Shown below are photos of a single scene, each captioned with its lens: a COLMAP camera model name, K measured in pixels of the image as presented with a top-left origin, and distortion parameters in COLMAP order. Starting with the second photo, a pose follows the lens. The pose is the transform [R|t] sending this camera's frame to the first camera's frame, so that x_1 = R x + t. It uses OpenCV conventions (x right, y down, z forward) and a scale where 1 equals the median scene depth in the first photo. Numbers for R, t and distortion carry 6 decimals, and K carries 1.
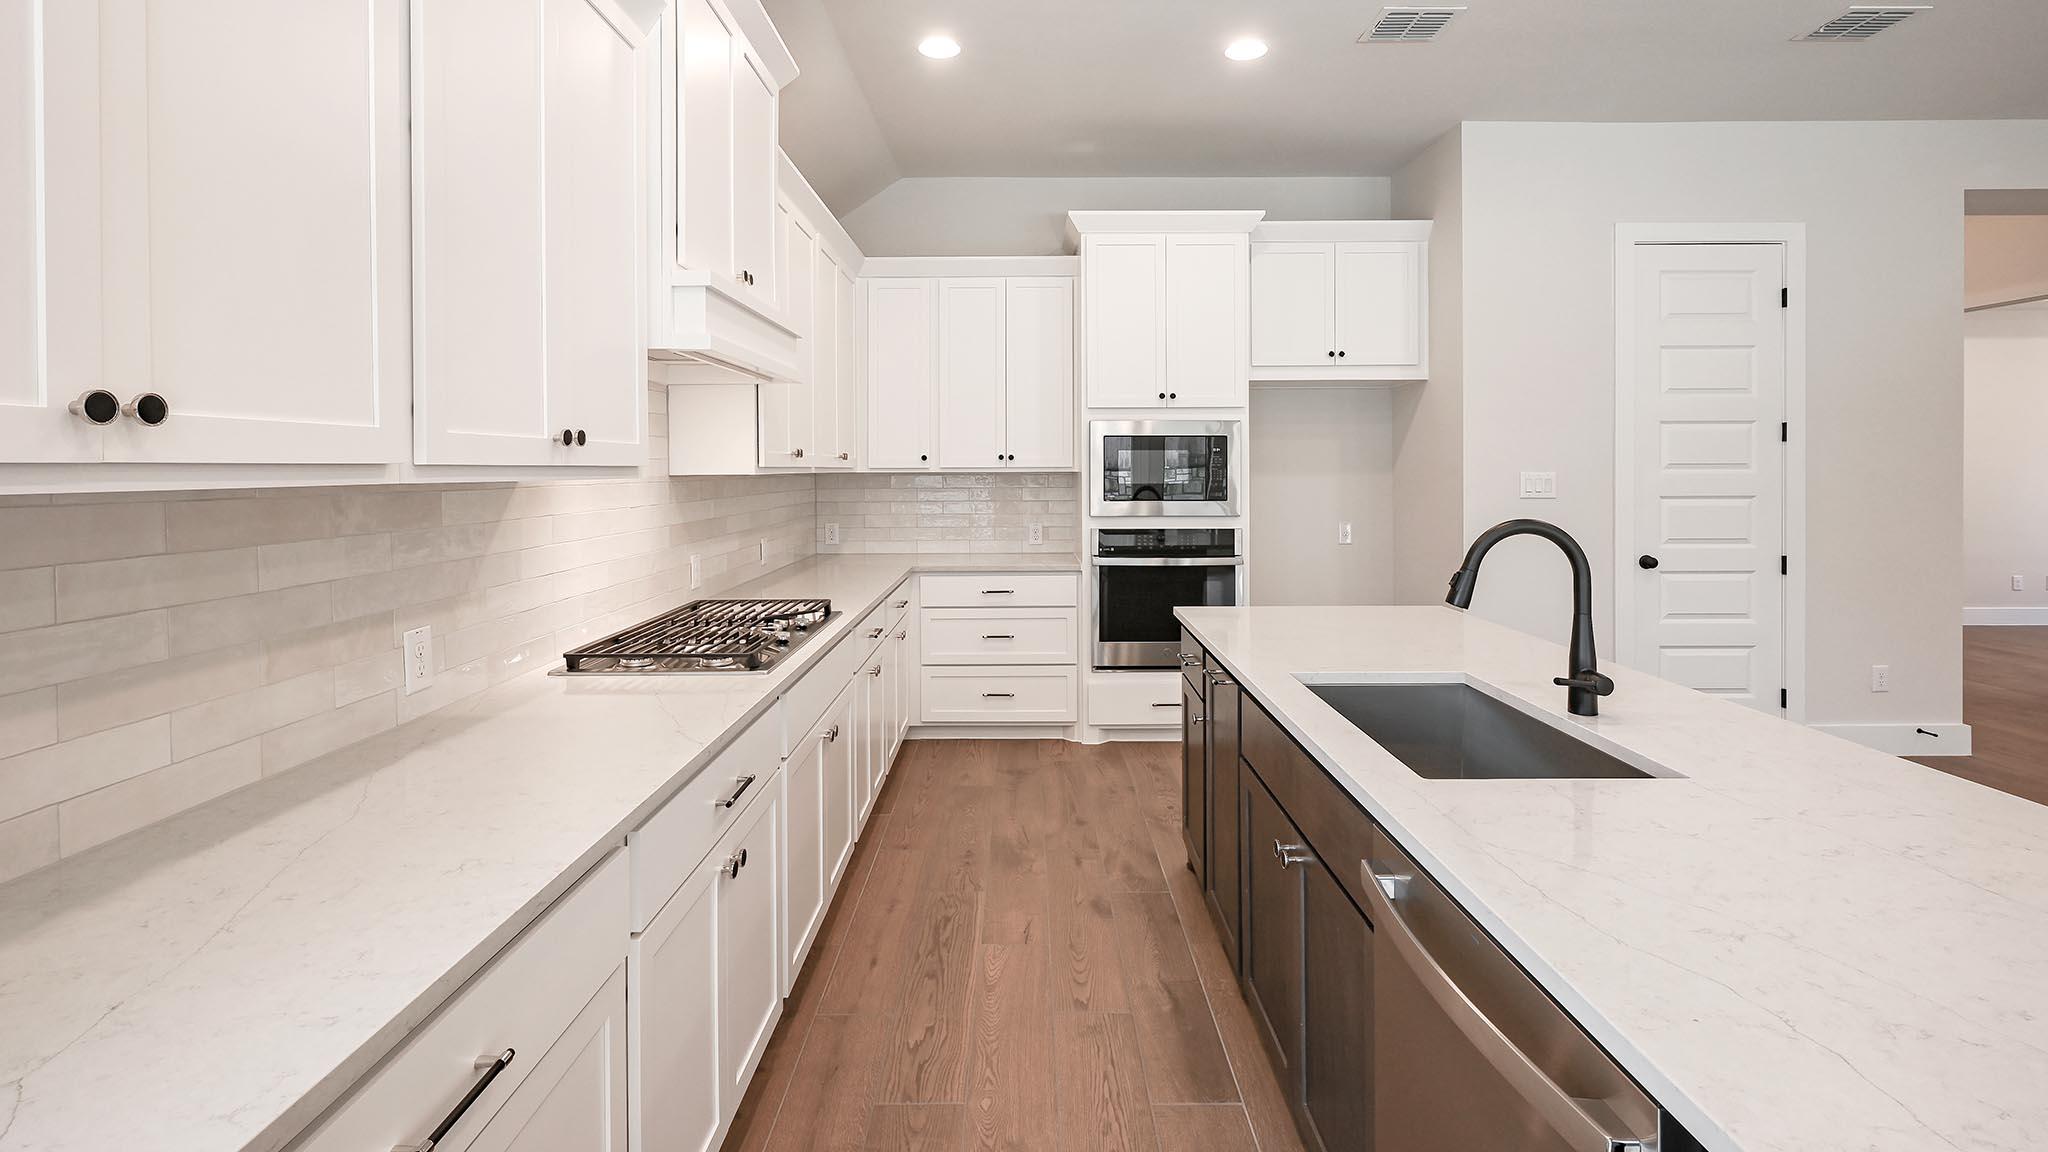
lens RADIAL K [[920.8, 0, 1036.1], [0, 920.8, 468.2], [0, 0, 1]] dist [-0.000591, 0.000466]
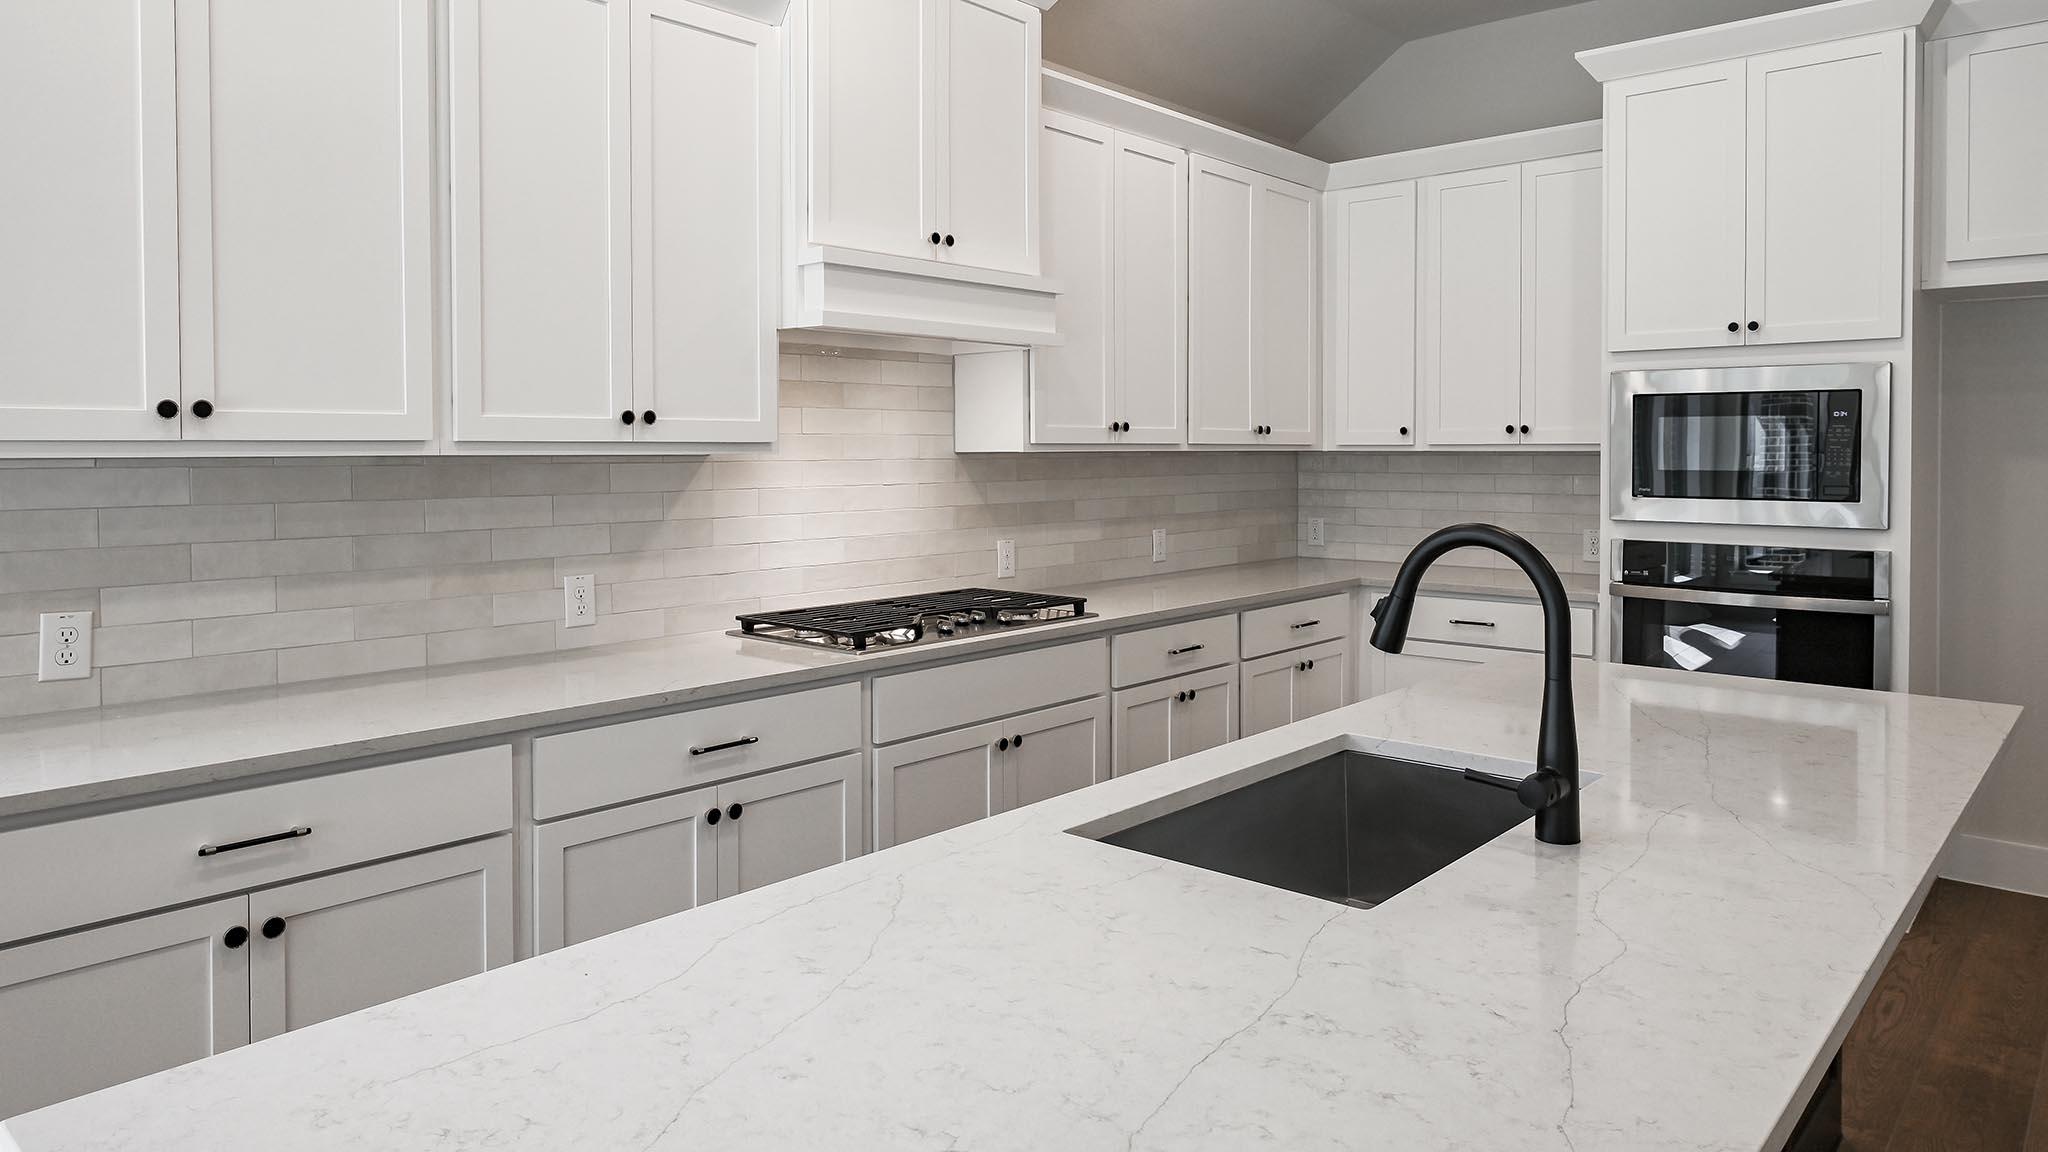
lens RADIAL K [[1305.4, 0, 1016.0], [0, 1305.4, 455.4], [0, 0, 1]] dist [-0.003930, -0.000473]
pose [[0.740048, 0.006547, -0.672522, 0.371089], [-0.001570, 0.999967, 0.008007, 0.000294], [0.672552, -0.004870, 0.740034, 0.043356]]
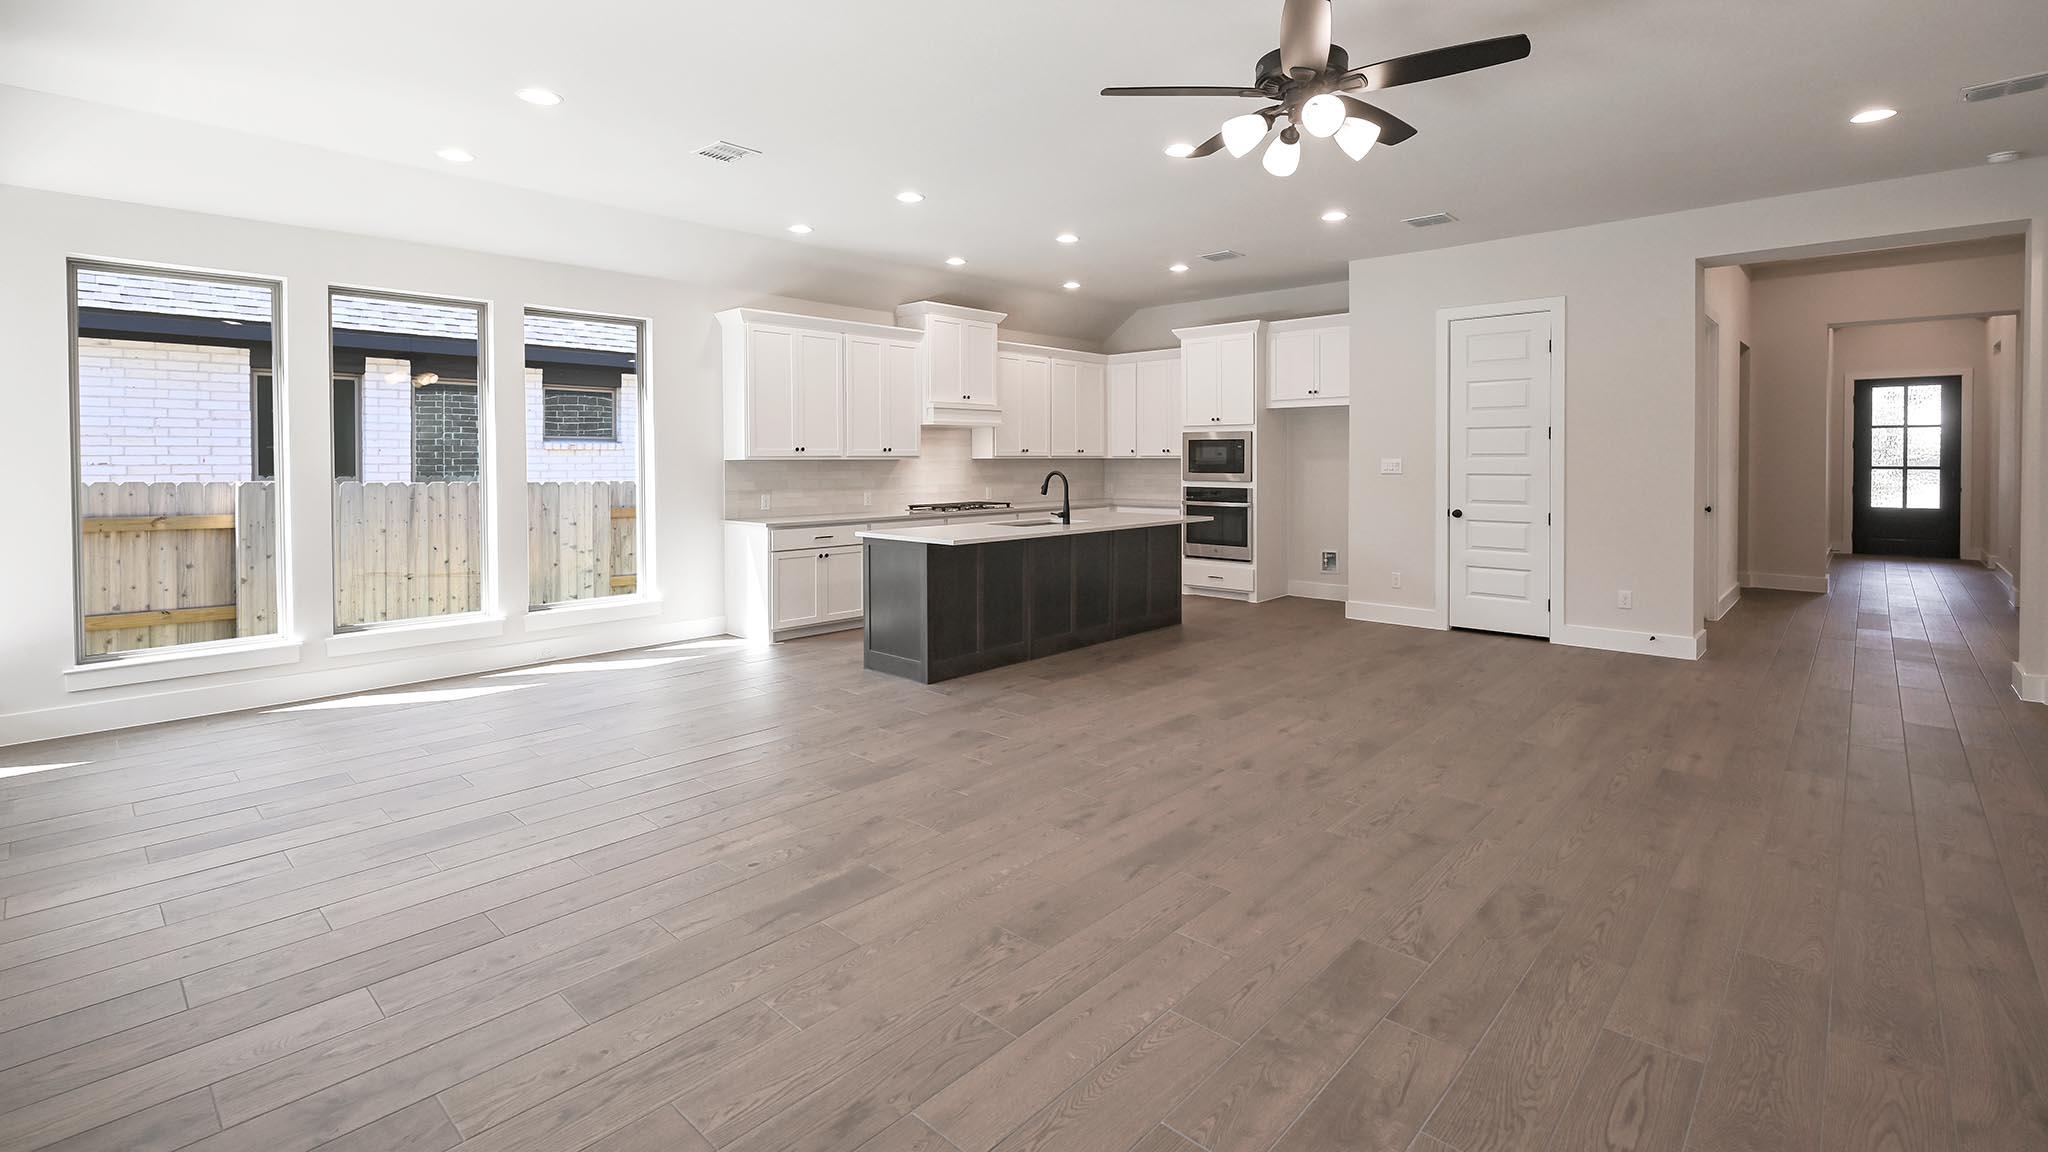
lens RADIAL K [[920.8, 0, 1028.7], [0, 920.8, 467.8], [0, 0, 1]] dist [-0.000591, 0.000466]
pose [[0.734108, 0.009082, -0.678972, 1.195910], [0.000234, 0.999907, 0.013627, -0.002571], [0.679033, -0.010163, 0.734037, -0.715906]]
